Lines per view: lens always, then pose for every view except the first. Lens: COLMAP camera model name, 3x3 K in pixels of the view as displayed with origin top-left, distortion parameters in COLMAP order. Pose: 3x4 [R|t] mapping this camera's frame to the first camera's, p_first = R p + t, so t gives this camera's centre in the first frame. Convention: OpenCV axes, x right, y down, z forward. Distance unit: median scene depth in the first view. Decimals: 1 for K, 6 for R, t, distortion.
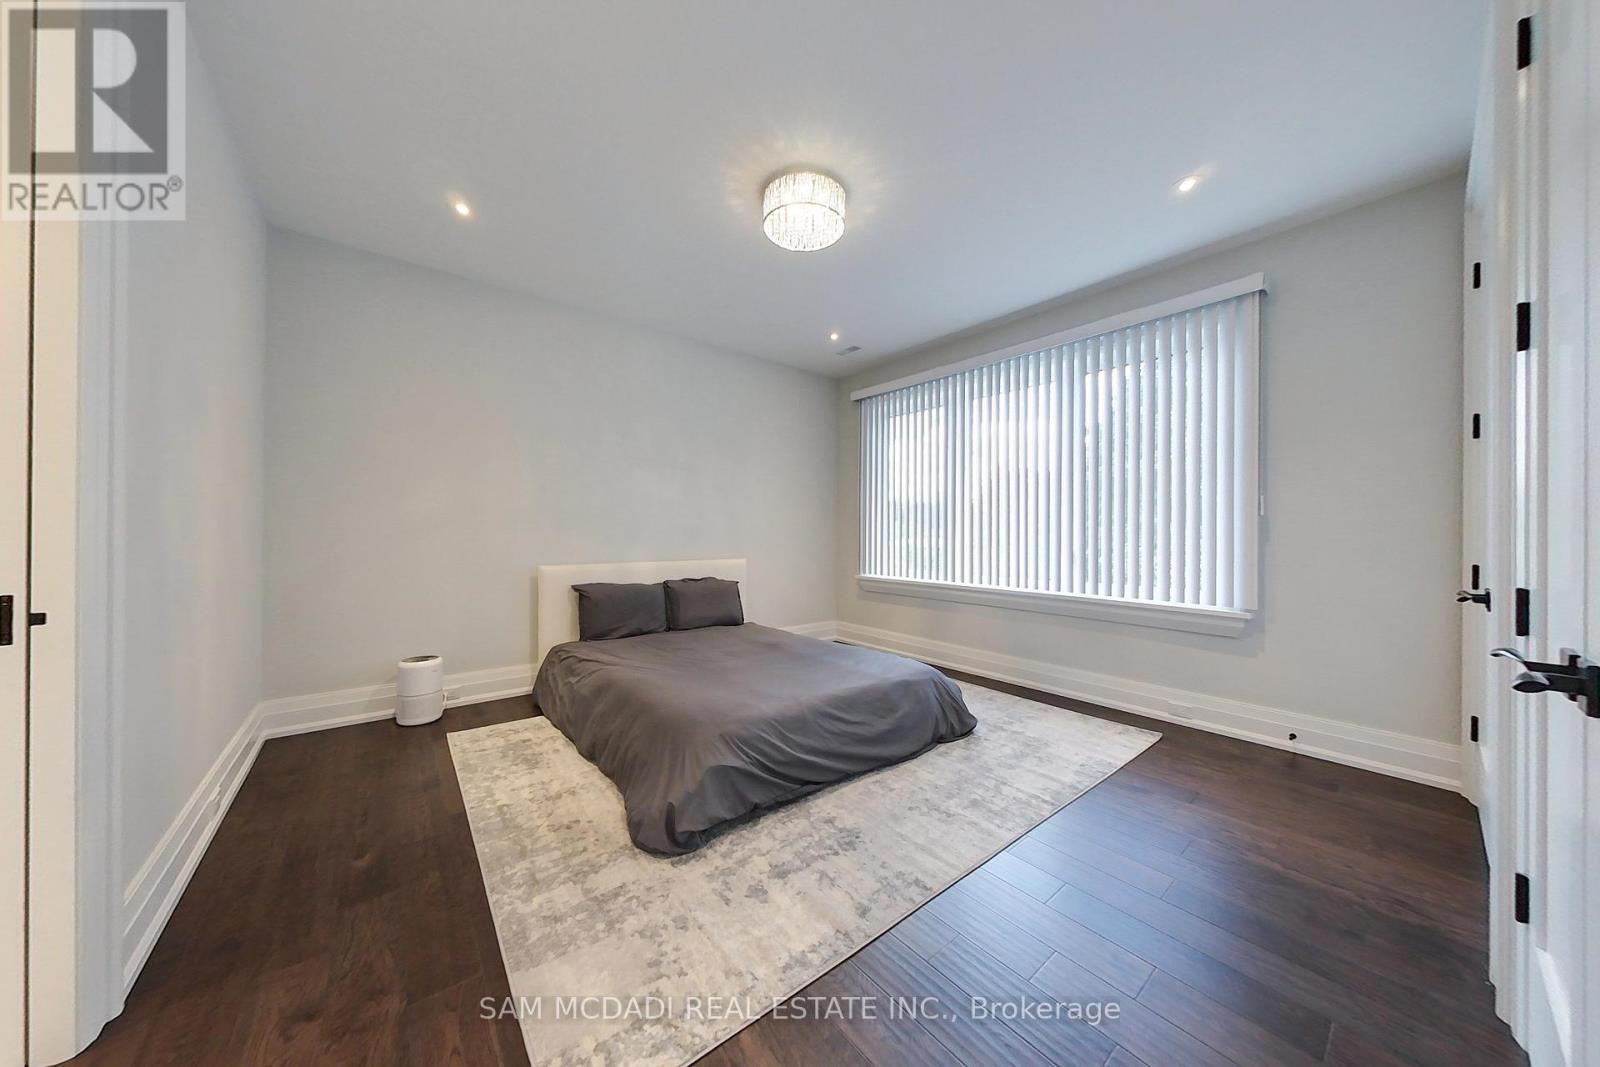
lens RADIAL K [[512.6, 0, 801.8], [0, 512.6, 532.0], [0, 0, 1]] dist [-0.000814, -0.000013]
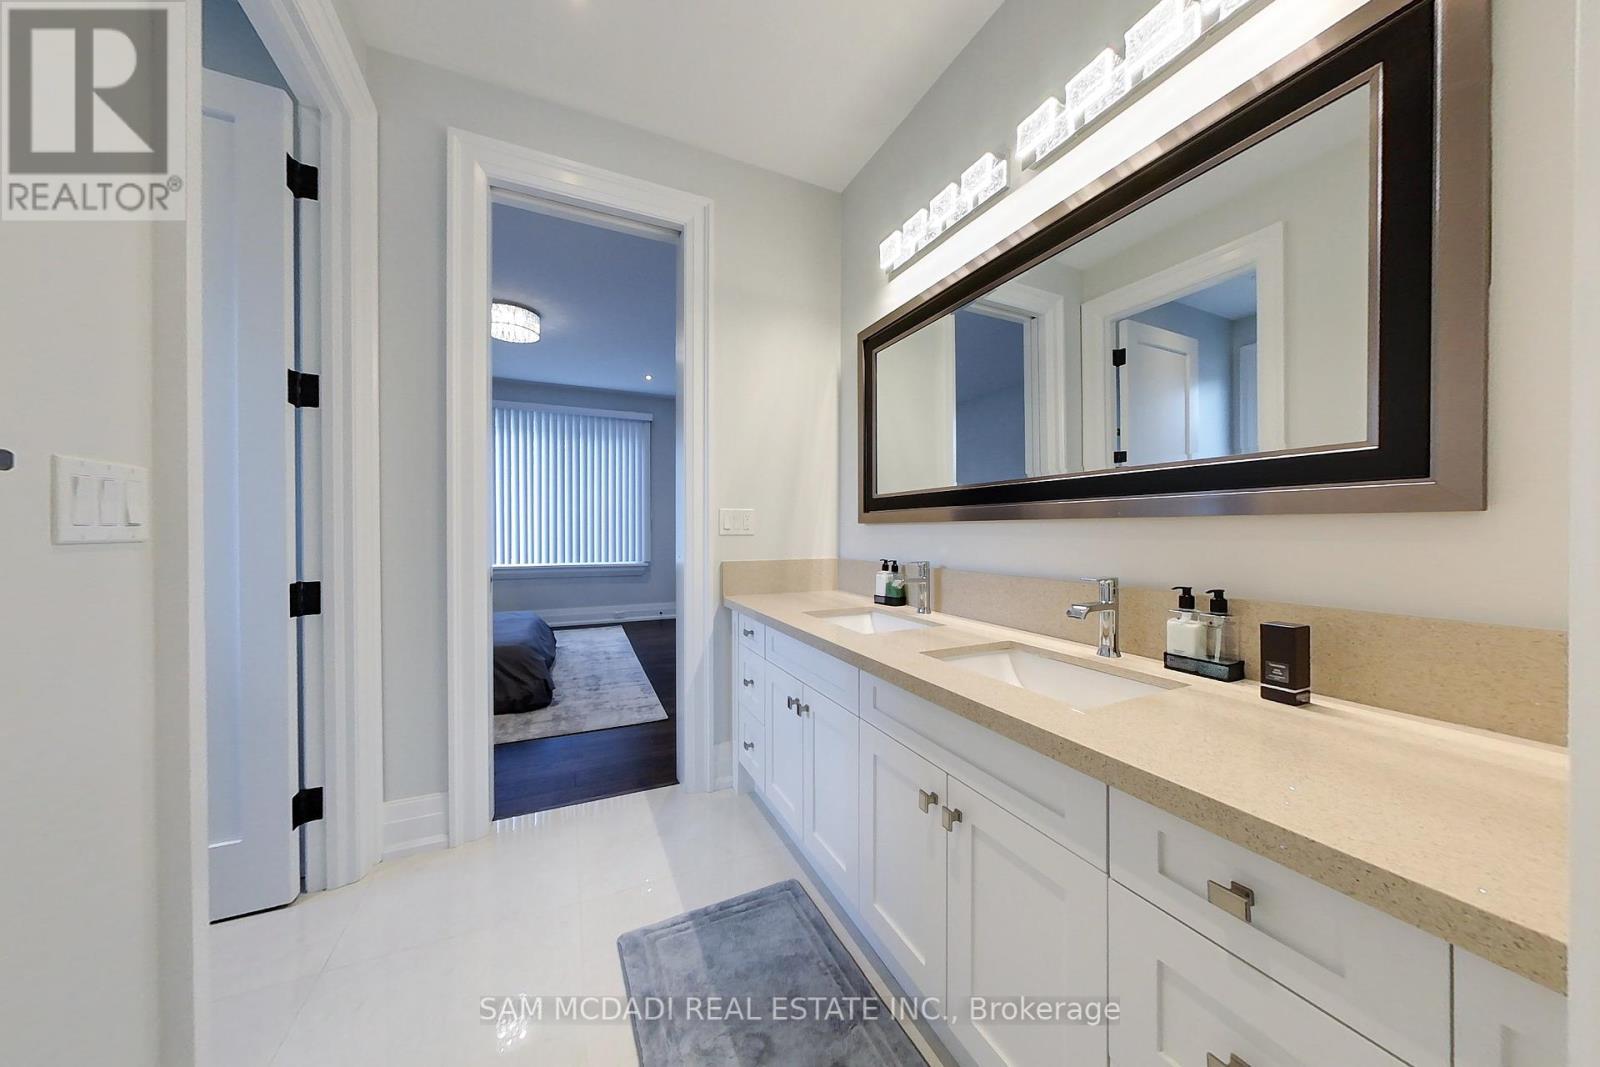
lens RADIAL K [[512.6, 0, 801.9], [0, 512.6, 529.2], [0, 0, 1]] dist [-0.000814, -0.000013]
pose [[0.246075, -0.008126, 0.969217, -1.796489], [0.001163, 0.999967, 0.008089, -0.011436], [-0.969250, -0.000863, 0.246076, -0.331003]]
